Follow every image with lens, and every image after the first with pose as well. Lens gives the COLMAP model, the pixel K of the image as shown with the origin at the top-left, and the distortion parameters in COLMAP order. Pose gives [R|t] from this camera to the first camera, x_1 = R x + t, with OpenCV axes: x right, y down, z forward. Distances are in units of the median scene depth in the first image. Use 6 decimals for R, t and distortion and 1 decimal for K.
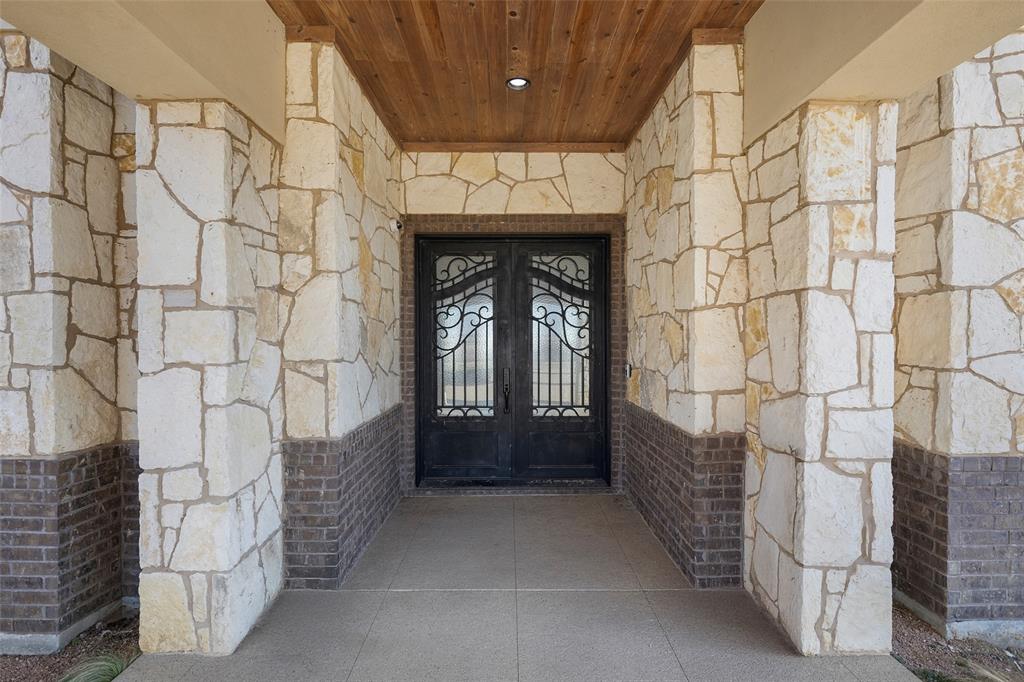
lens RADIAL K [[836.1, 0, 512.0], [0, 836.1, 341.0], [0, 0, 1]] dist [0.307914, 0.000076]
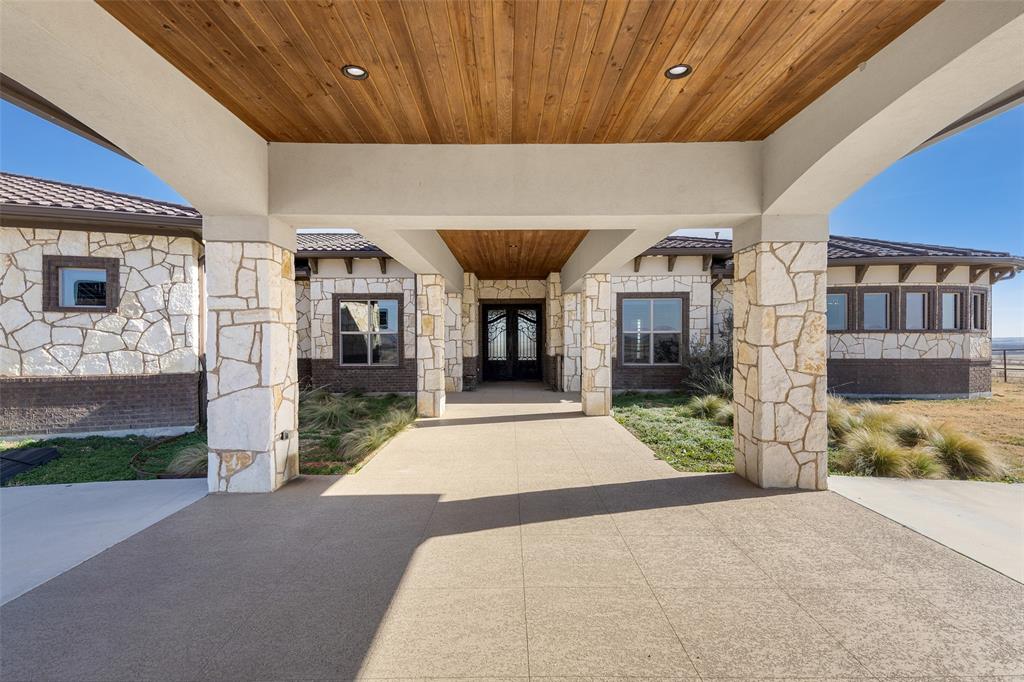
lens RADIAL K [[836.1, 0, 512.0], [0, 836.1, 341.0], [0, 0, 1]] dist [0.307914, 0.000076]
pose [[0.999989, -0.004474, -0.001139, 0.003392], [0.004471, 0.999987, -0.002264, 0.024373], [0.001149, 0.002259, 0.999997, -2.284391]]
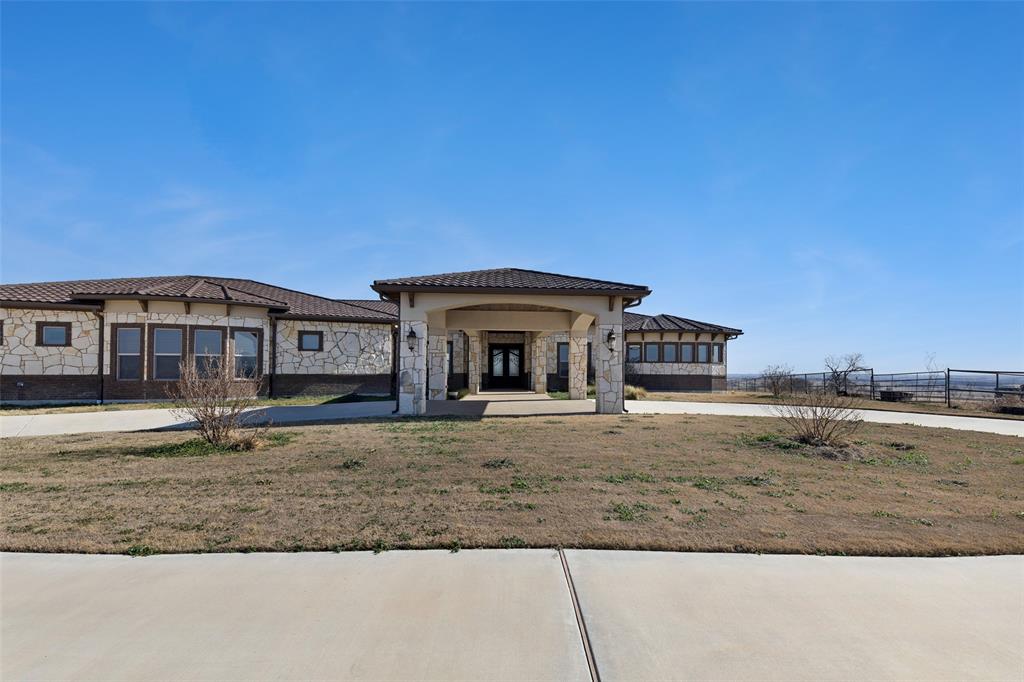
lens RADIAL K [[516.0, 0, 512.0], [0, 516.0, 341.0], [0, 0, 1]] dist [0.016472, -0.000238]
pose [[0.999921, 0.005673, 0.011252, 0.001099], [-0.005073, 0.998601, -0.052636, 0.032504], [-0.011535, 0.052575, 0.998550, -2.678704]]
